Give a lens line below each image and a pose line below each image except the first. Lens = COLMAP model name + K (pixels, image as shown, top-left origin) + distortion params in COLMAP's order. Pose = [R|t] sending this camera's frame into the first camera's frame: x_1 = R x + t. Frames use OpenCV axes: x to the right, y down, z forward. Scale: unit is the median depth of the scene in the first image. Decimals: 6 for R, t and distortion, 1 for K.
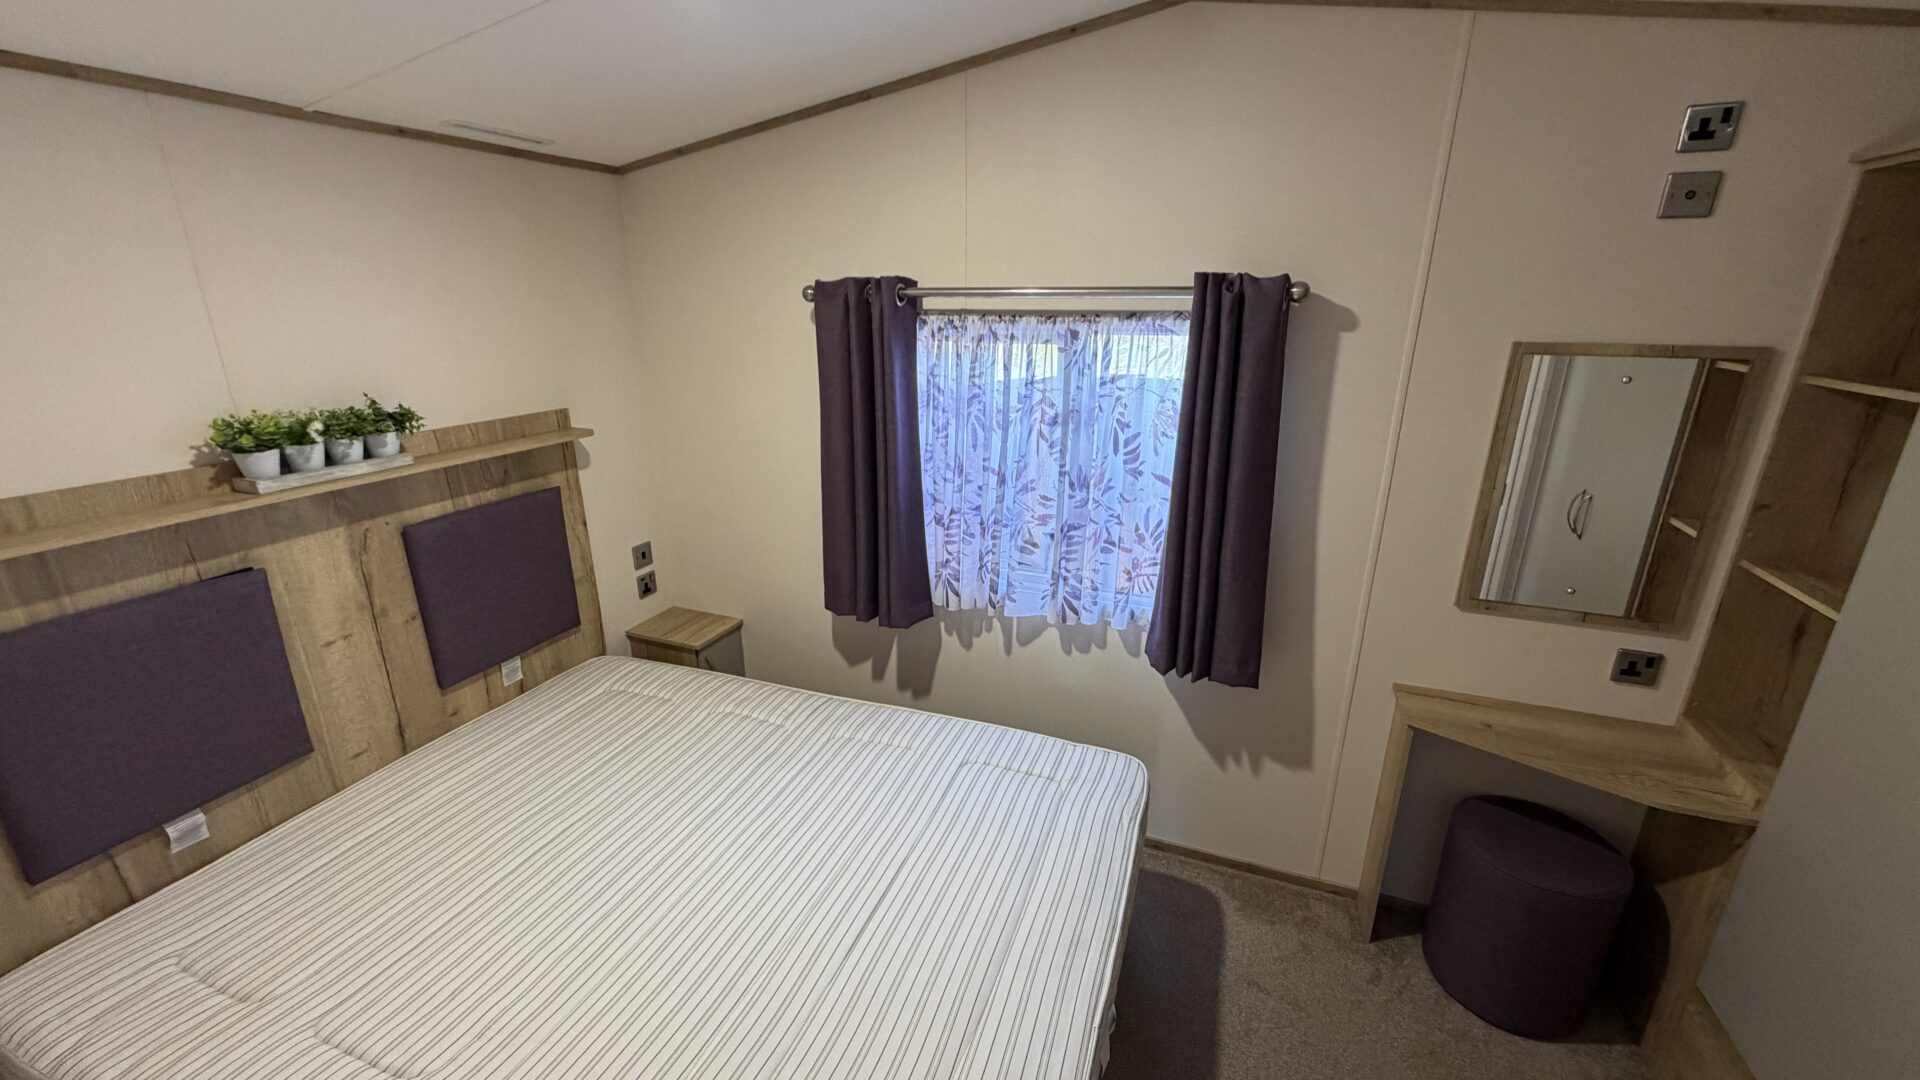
lens RADIAL K [[748.9, 0, 954.0], [0, 748.9, 542.0], [0, 0, 1]] dist [0.001605, 0.000278]
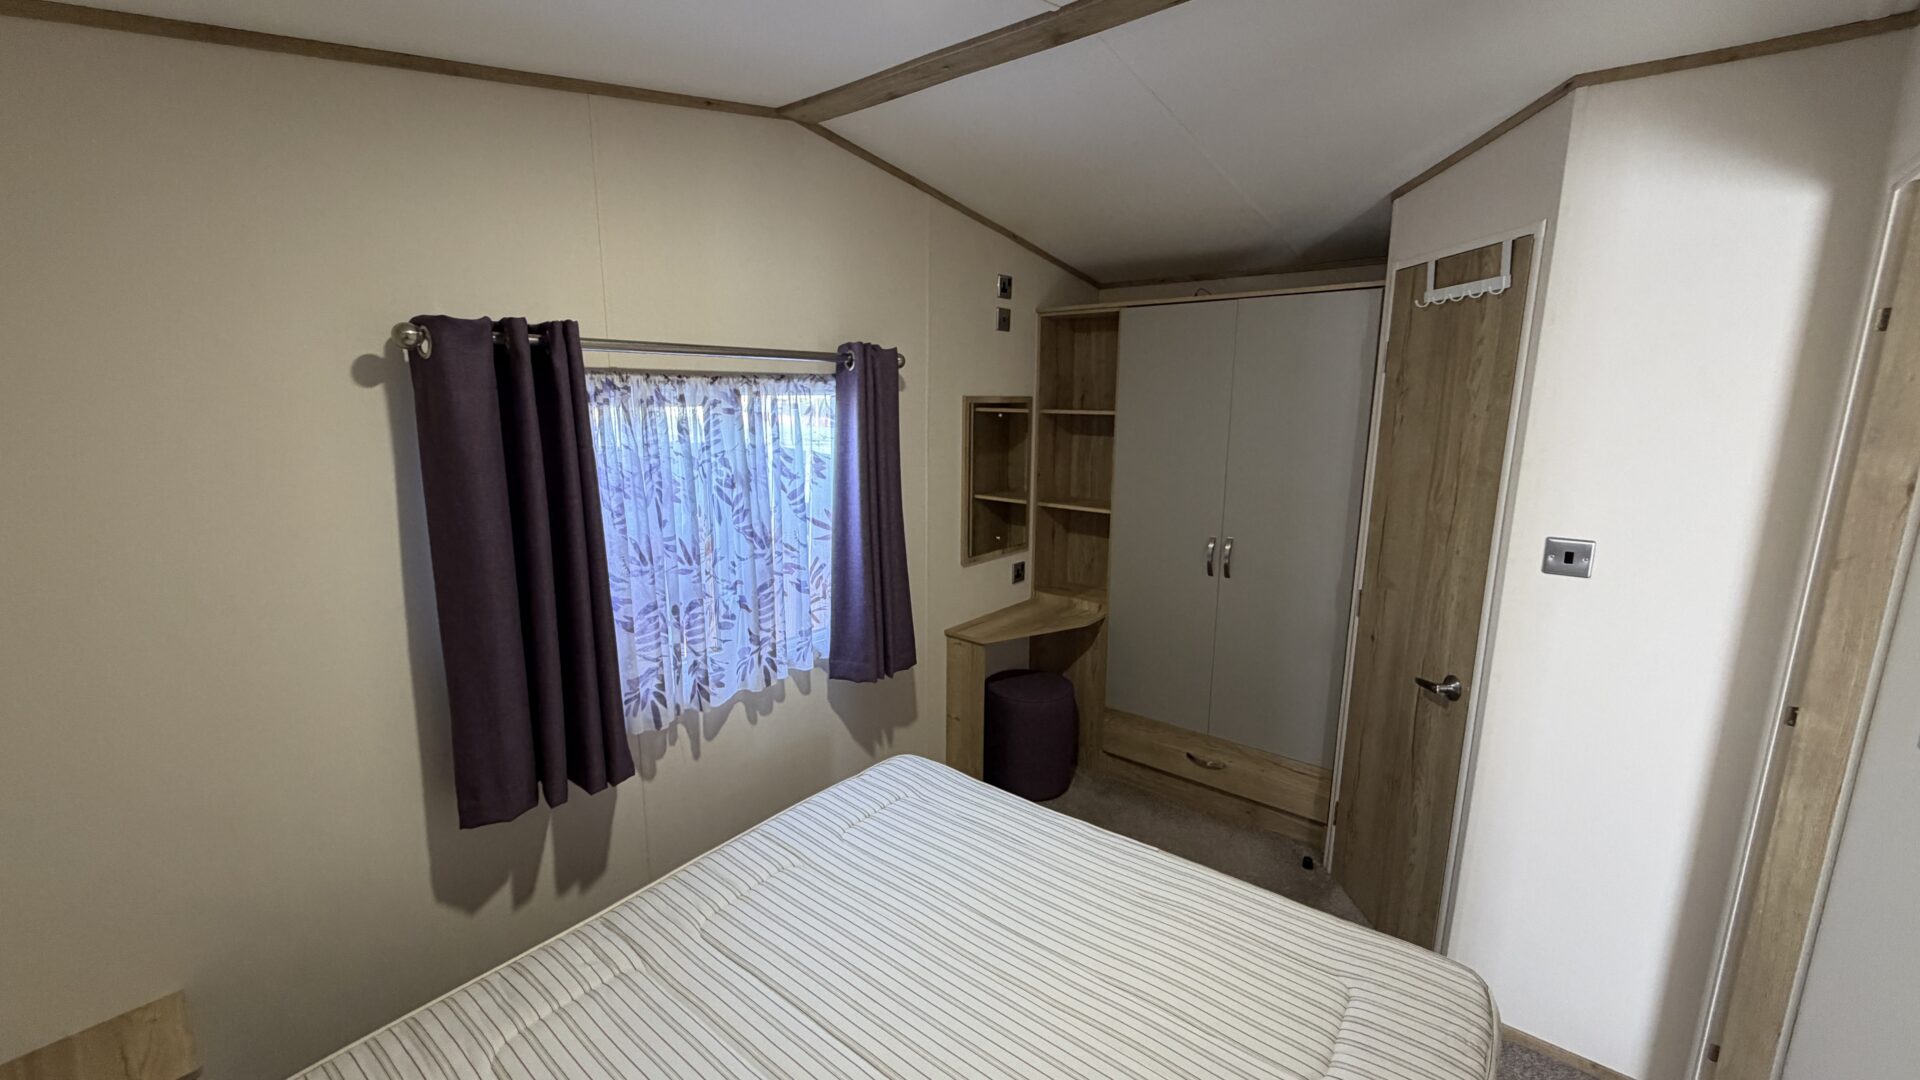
lens RADIAL K [[759.8, 0, 951.7], [0, 759.8, 539.5], [0, 0, 1]] dist [0.000272, -0.000431]
pose [[0.309996, -0.179384, 0.933661, -0.710507], [0.286034, 0.954138, 0.088349, -0.098798], [-0.906690, 0.239672, 0.347089, 0.424024]]
